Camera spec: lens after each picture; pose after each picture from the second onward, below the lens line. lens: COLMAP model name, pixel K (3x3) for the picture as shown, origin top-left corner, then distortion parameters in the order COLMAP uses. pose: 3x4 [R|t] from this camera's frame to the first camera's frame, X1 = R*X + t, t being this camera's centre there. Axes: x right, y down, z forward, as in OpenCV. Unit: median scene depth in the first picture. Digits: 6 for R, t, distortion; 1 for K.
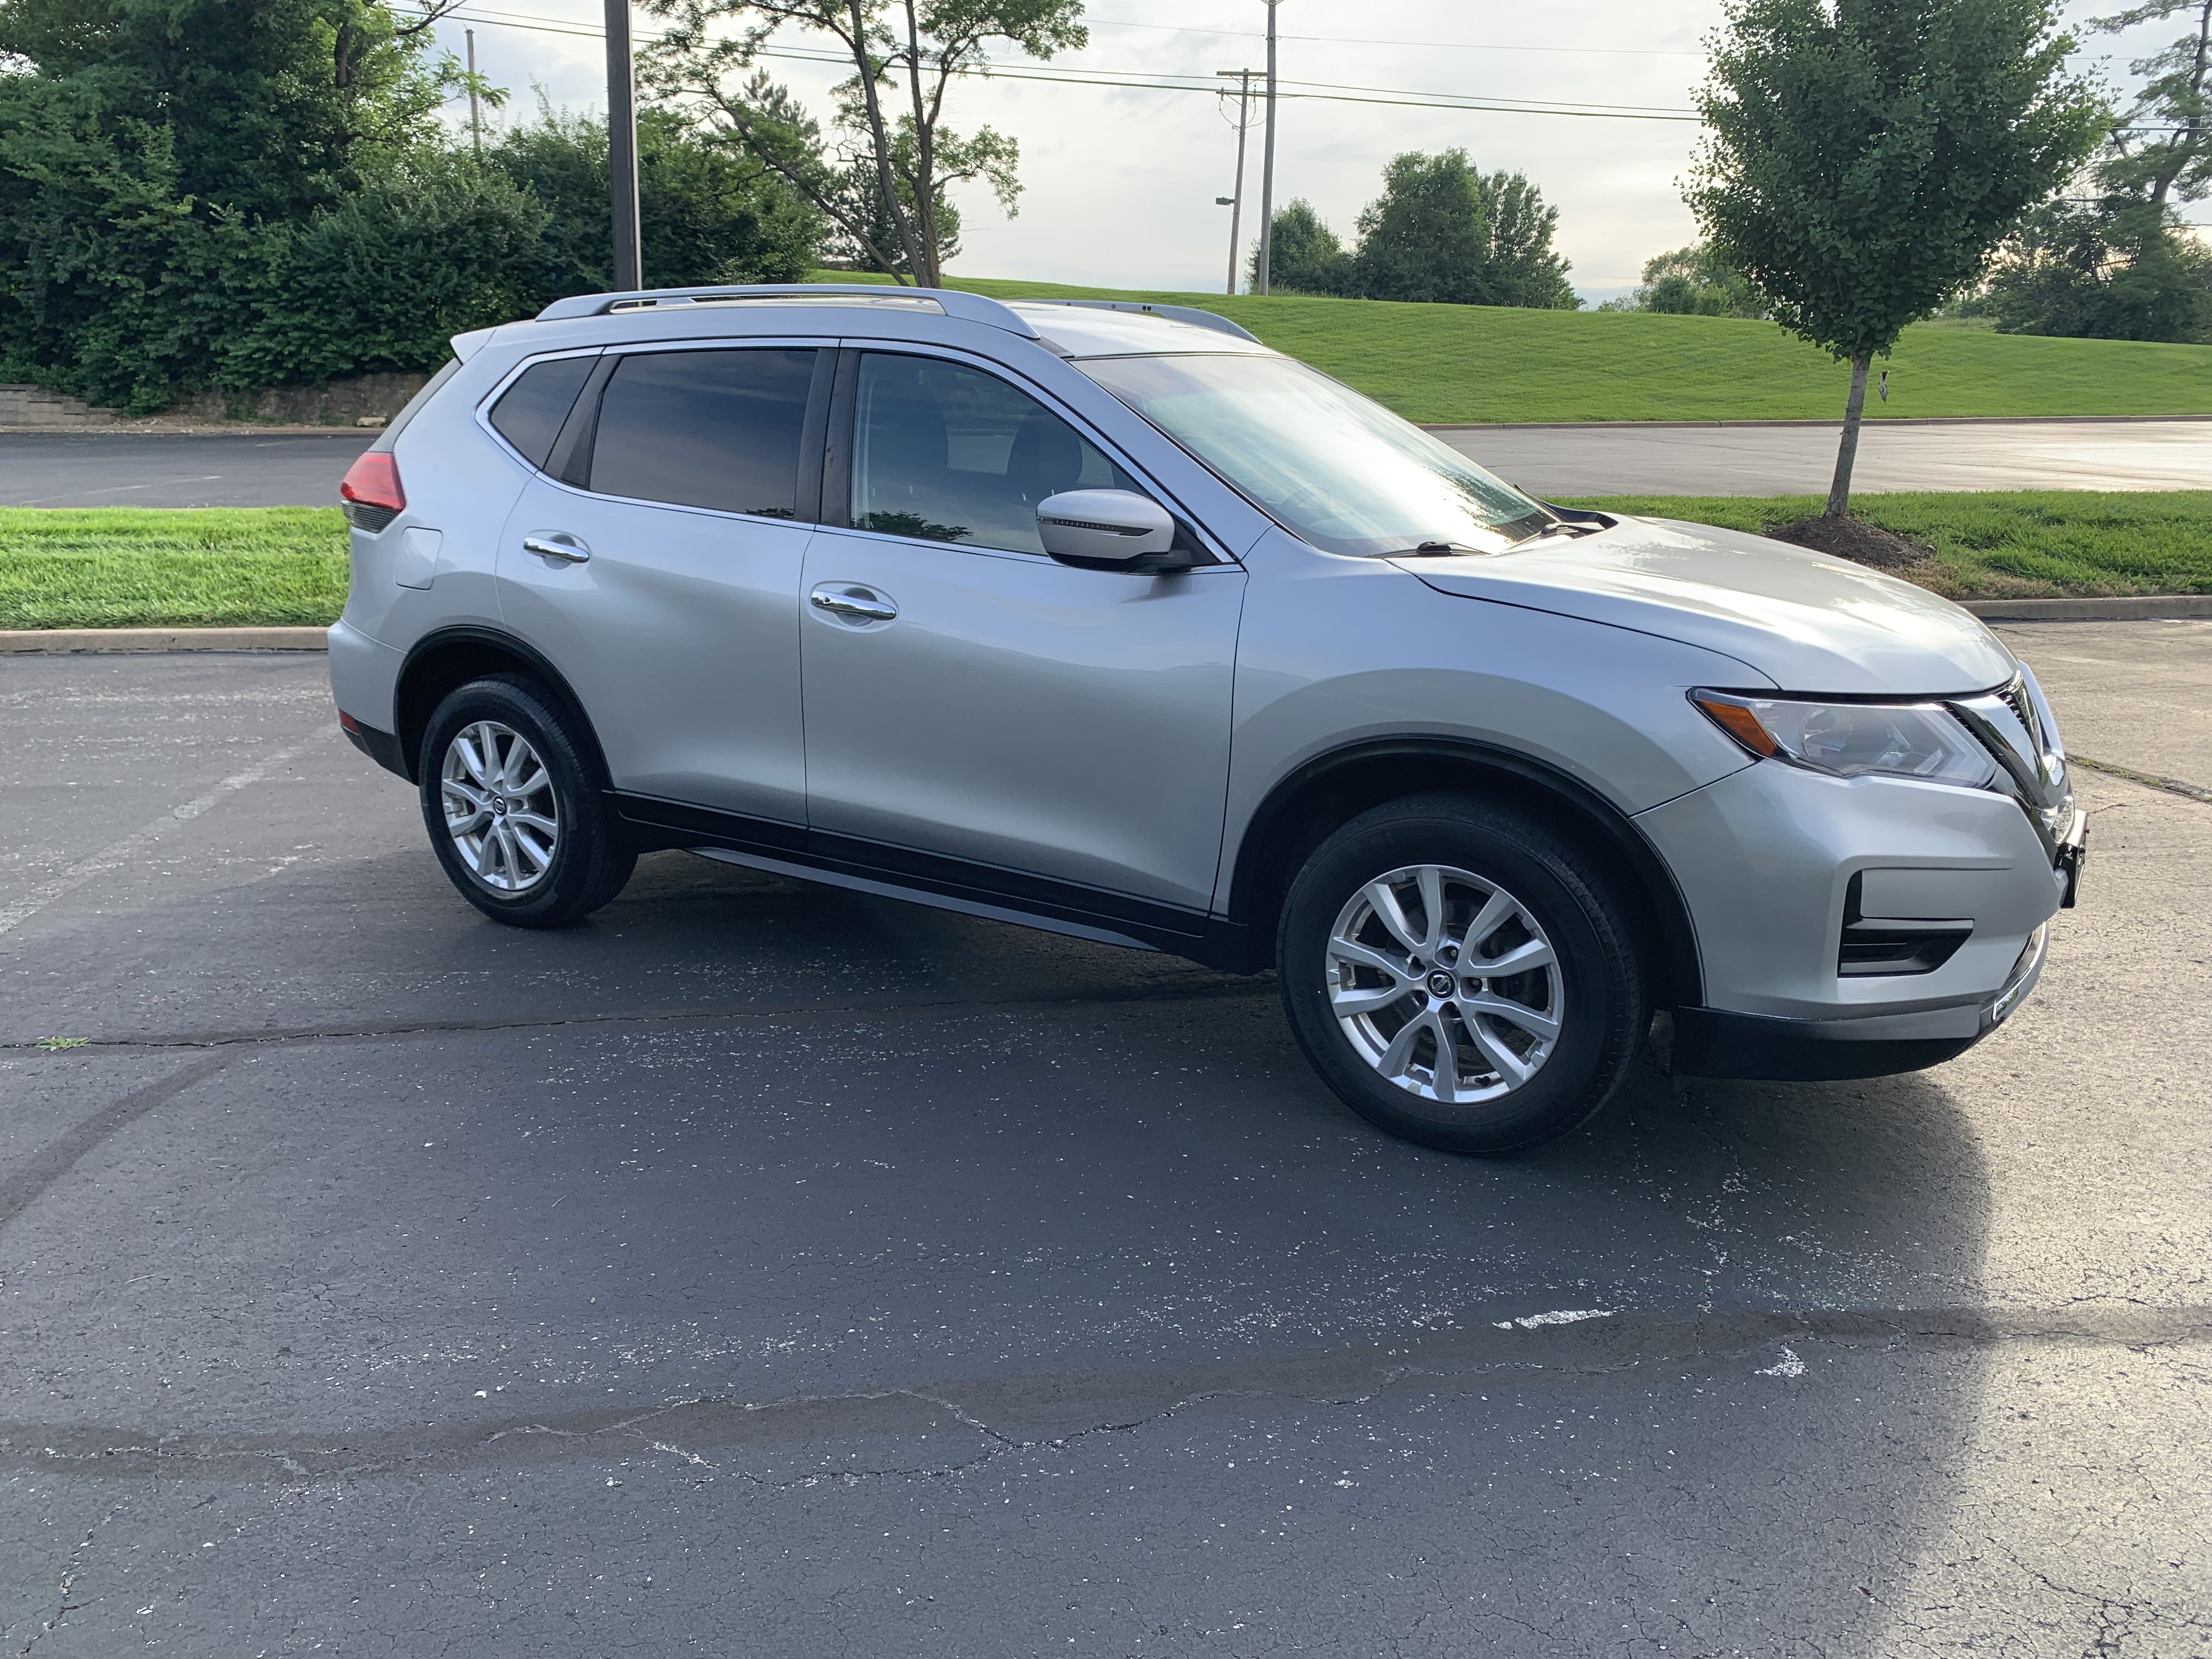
lens RADIAL K [[1689.2, 0, 1067.7], [0, 1689.2, 846.0], [0, 0, 1]] dist [0.005092, -0.000784]
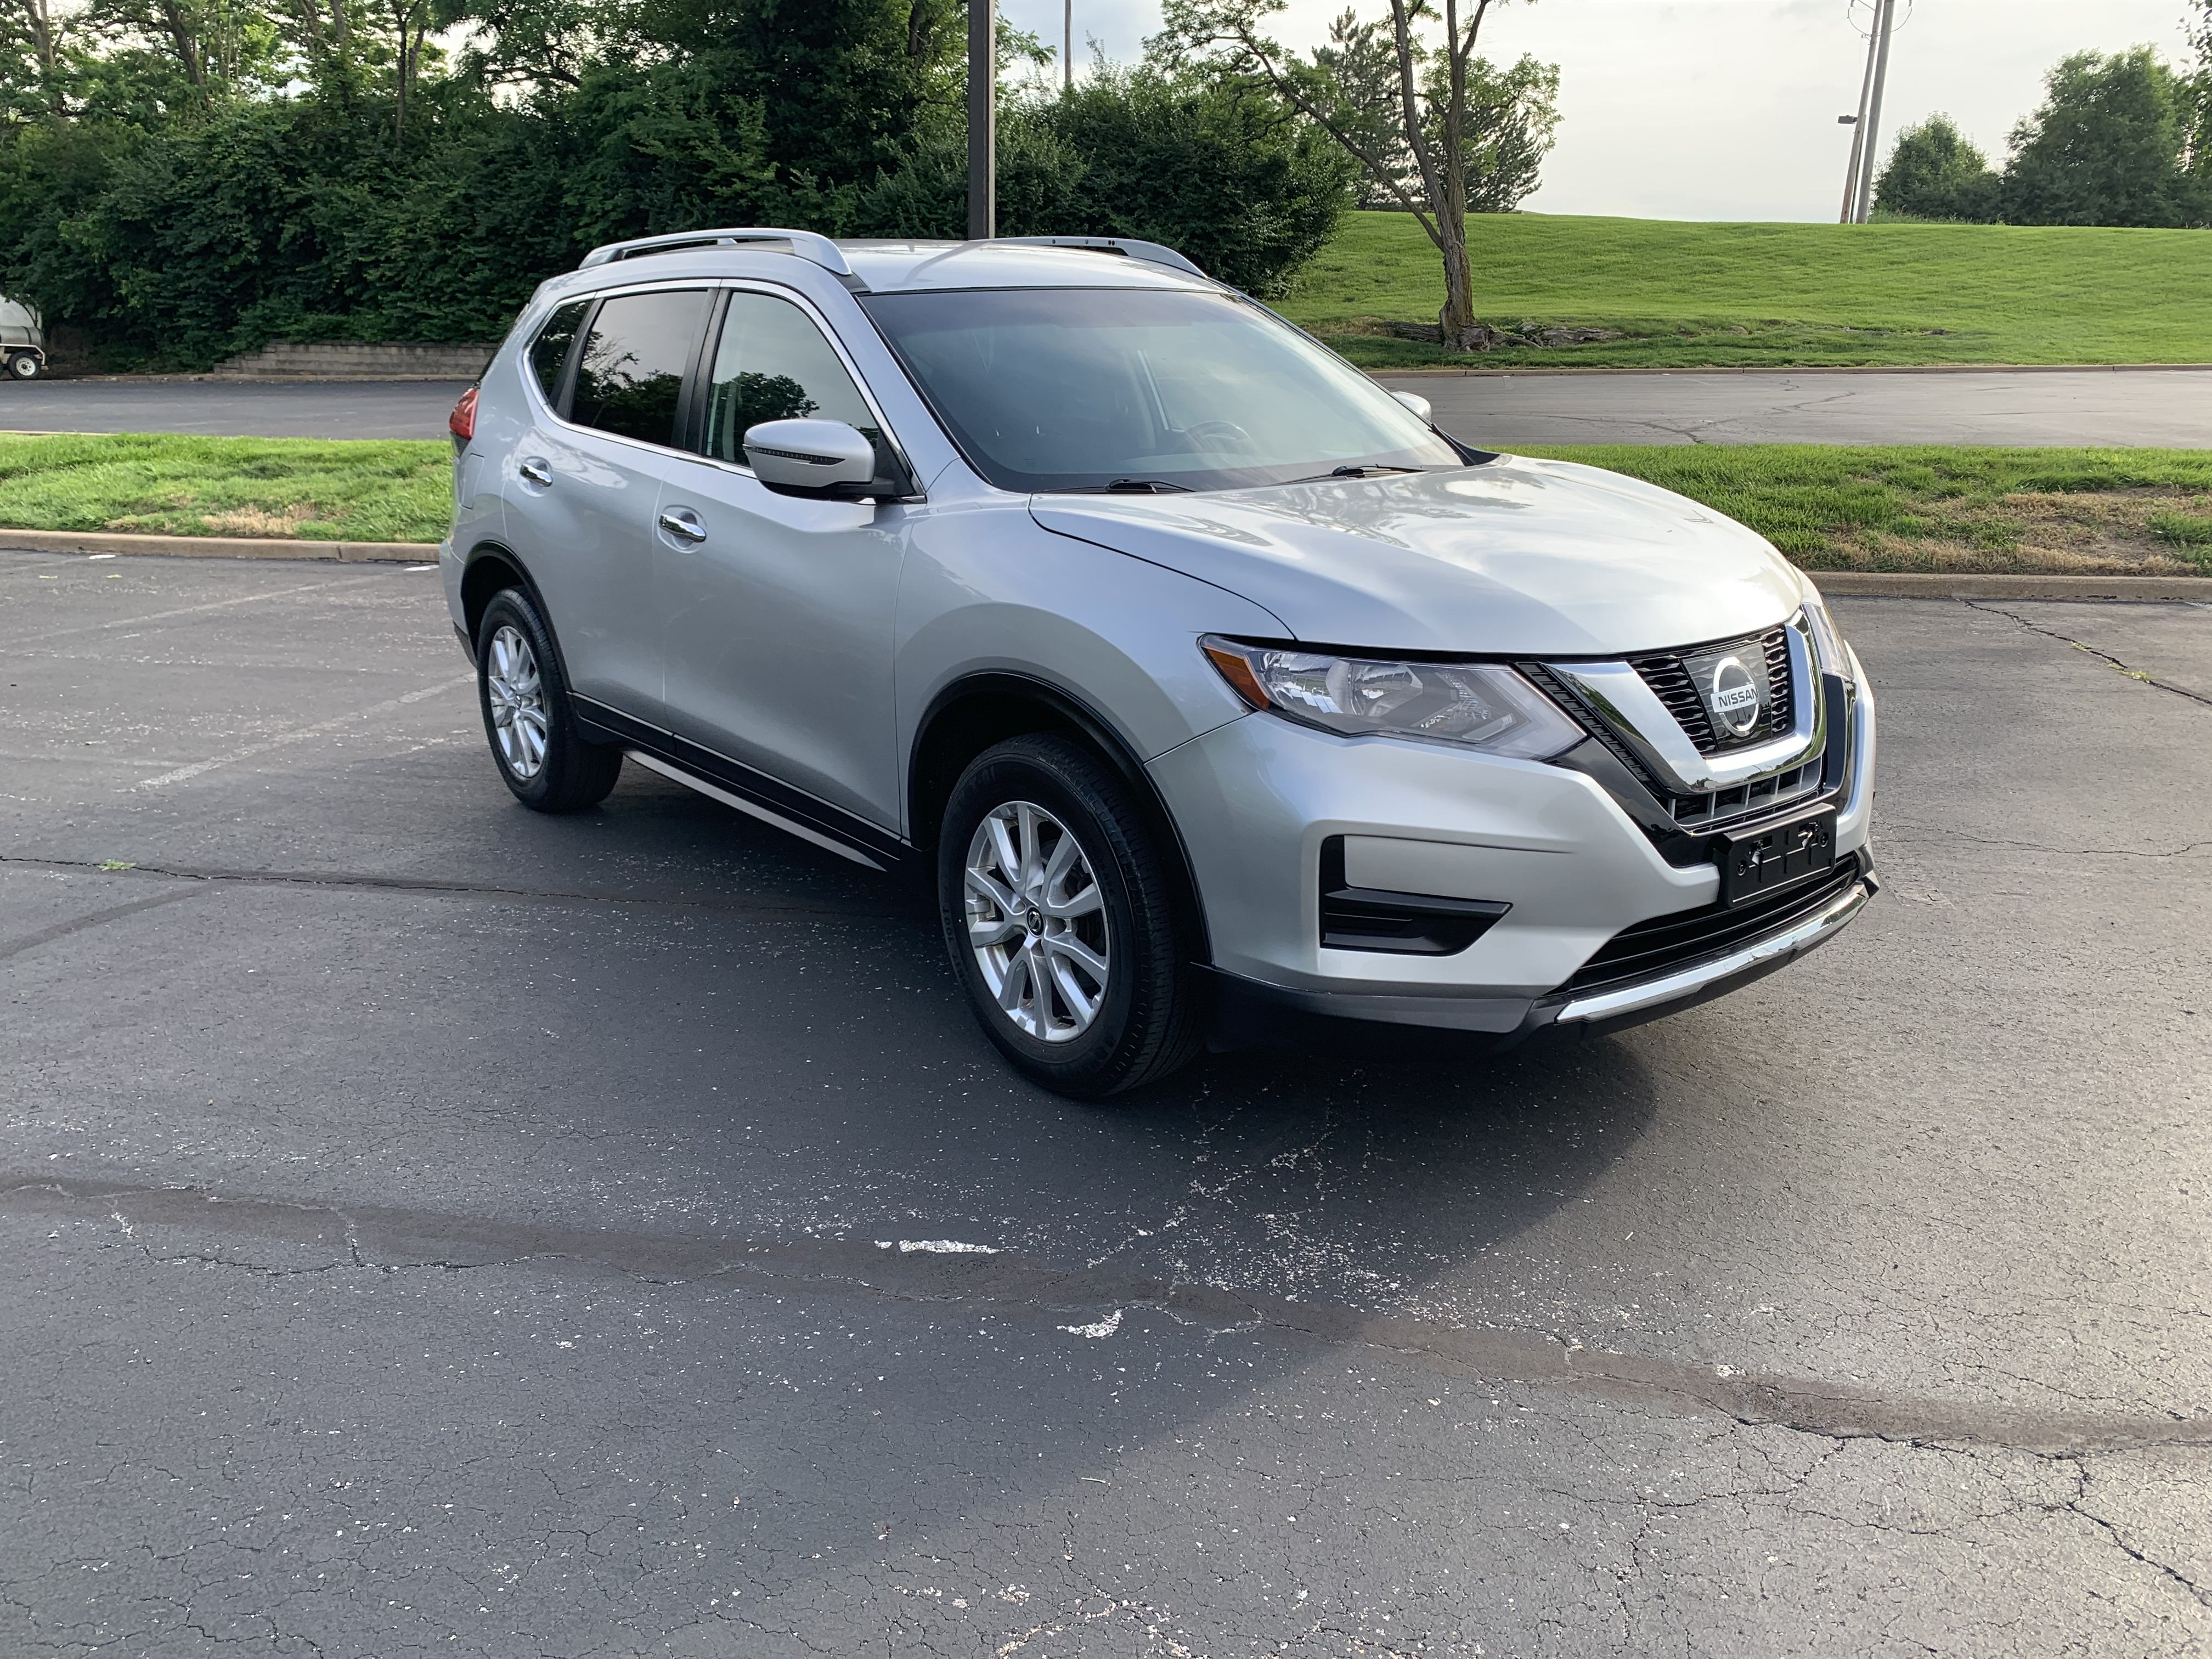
lens RADIAL K [[1674.7, 0, 1066.3], [0, 1674.7, 851.2], [0, 0, 1]] dist [0.000847, 0.002766]
pose [[0.944265, 0.088462, -0.317076, 0.050574], [-0.077149, 0.995859, 0.048083, -0.000777], [0.320017, -0.020941, 0.947180, 0.006352]]
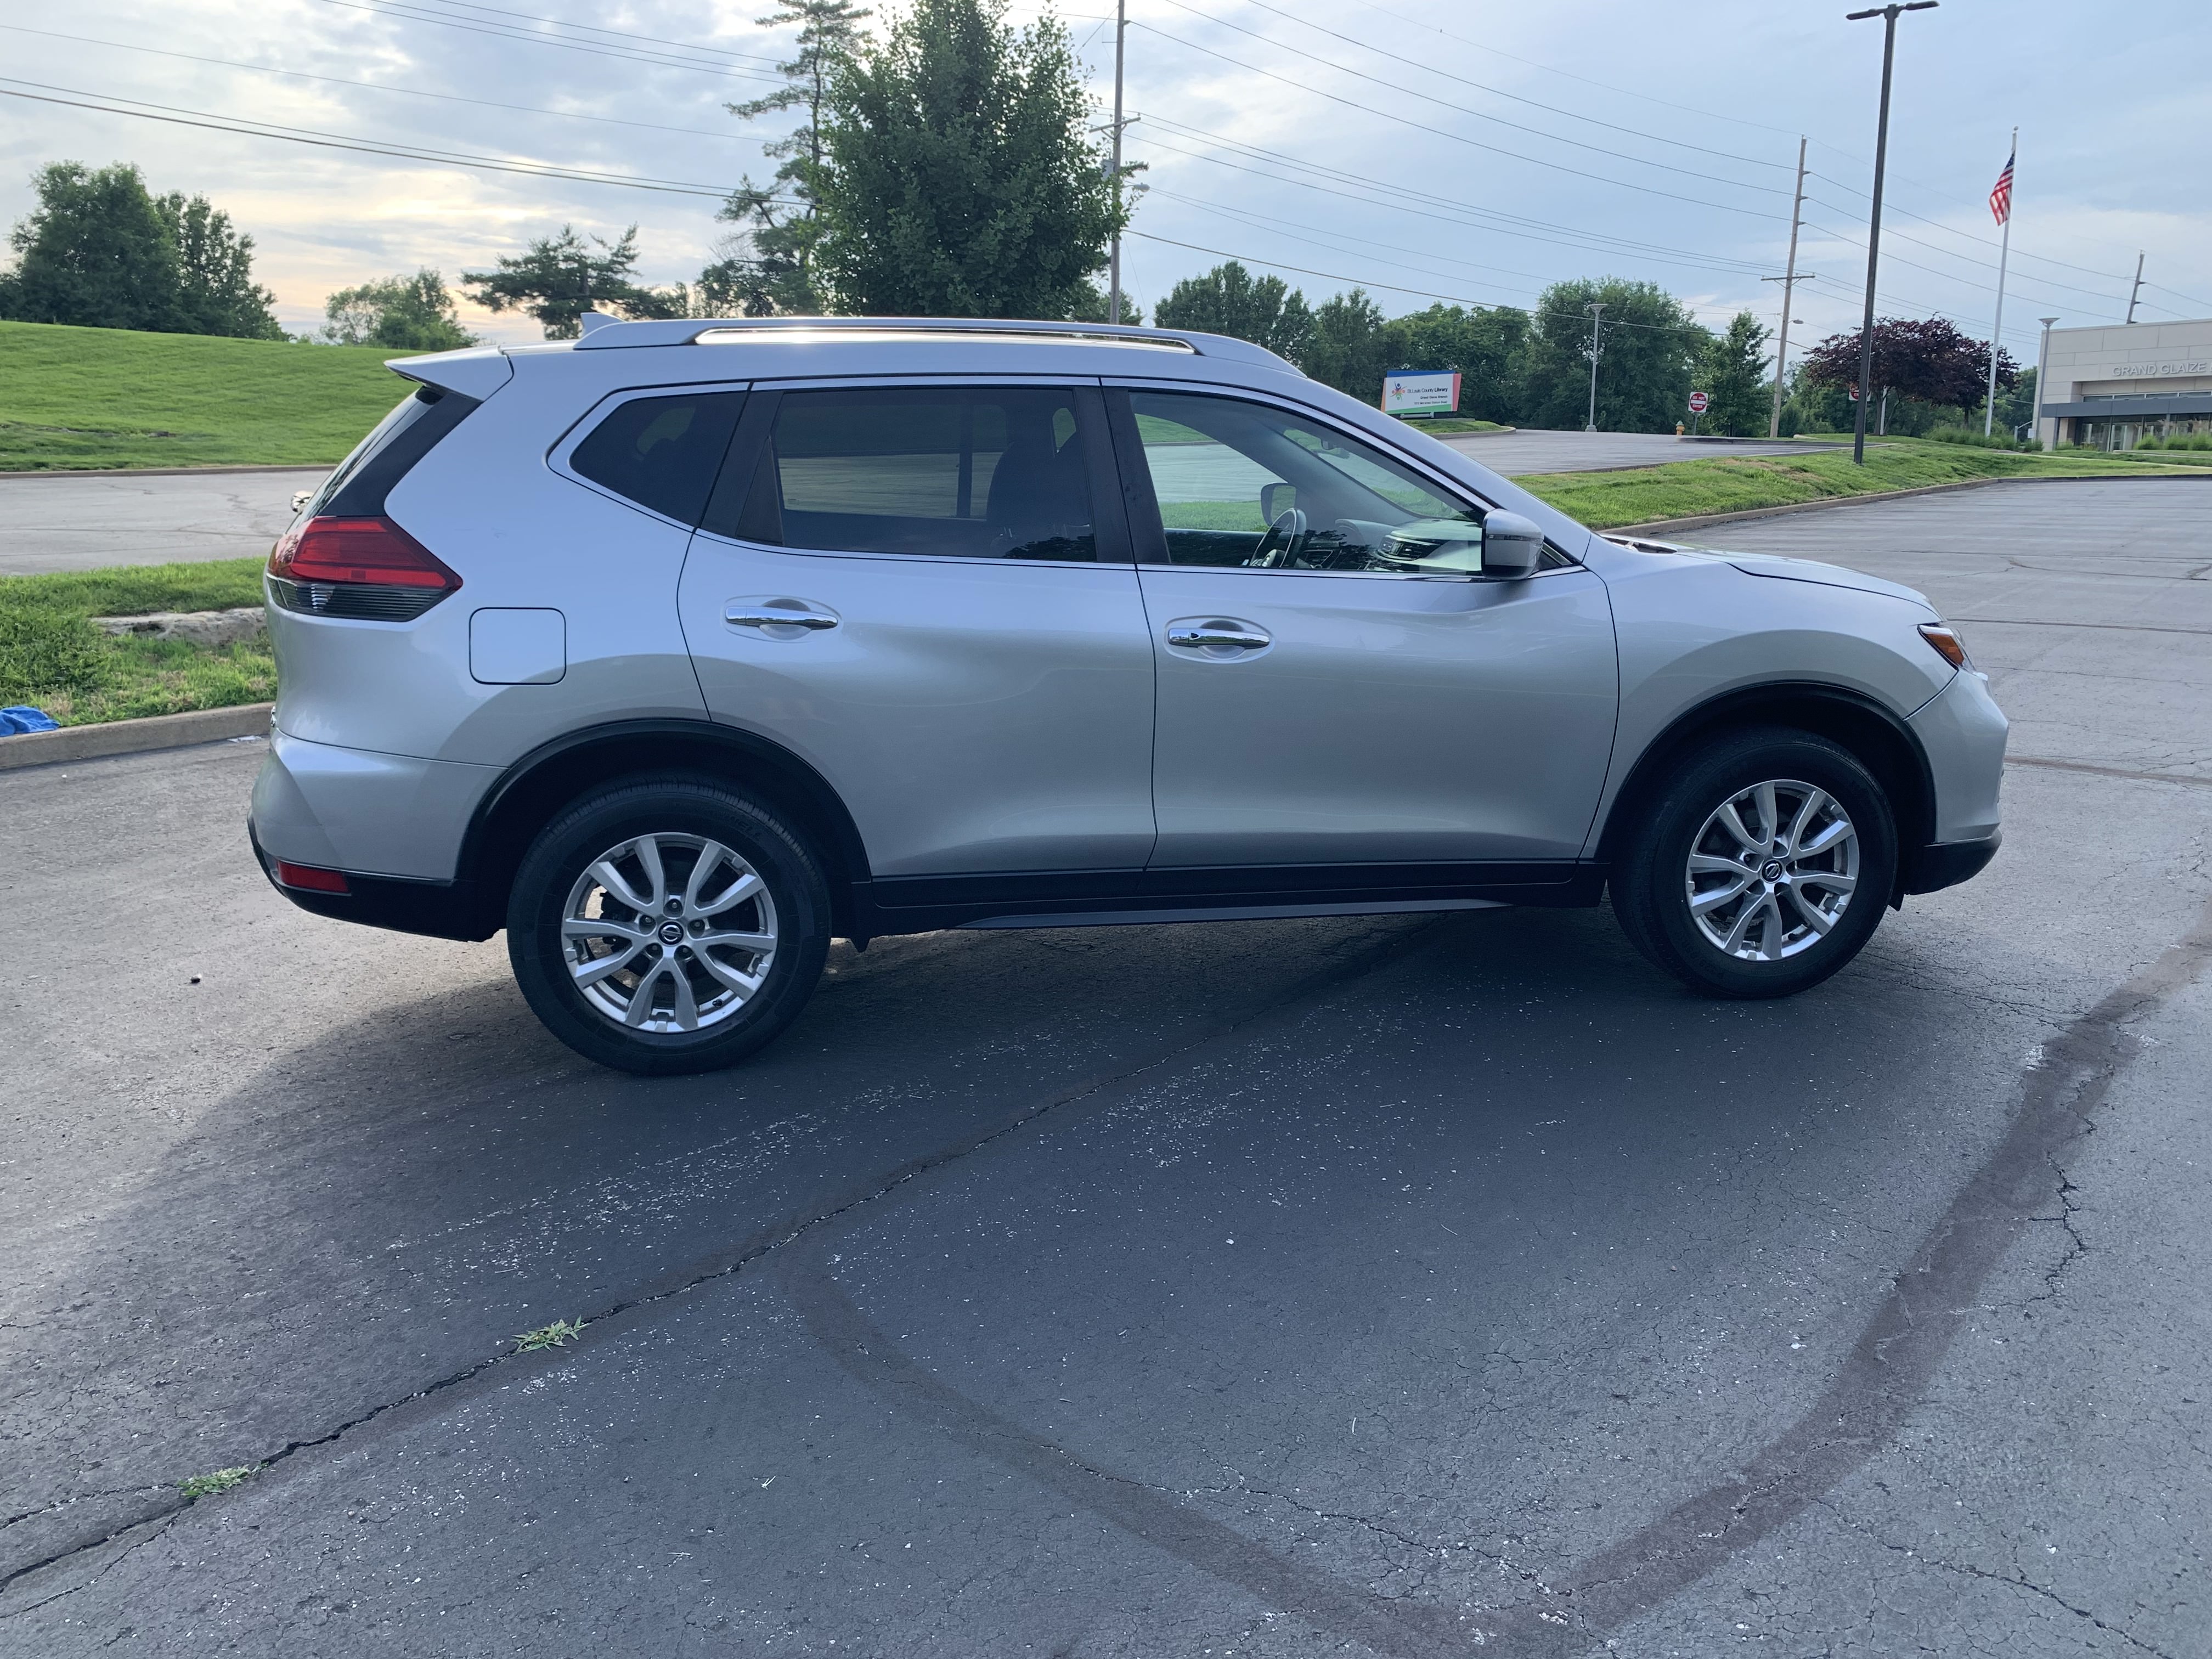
lens RADIAL K [[1692.0, 0, 1102.5], [0, 1692.0, 833.7], [0, 0, 1]] dist [-0.000137, 0.006298]
pose [[0.740232, -0.164320, 0.651963, -0.093806], [0.182424, 0.982386, 0.040478, -0.008729], [-0.647131, 0.088970, 0.757170, 0.030854]]
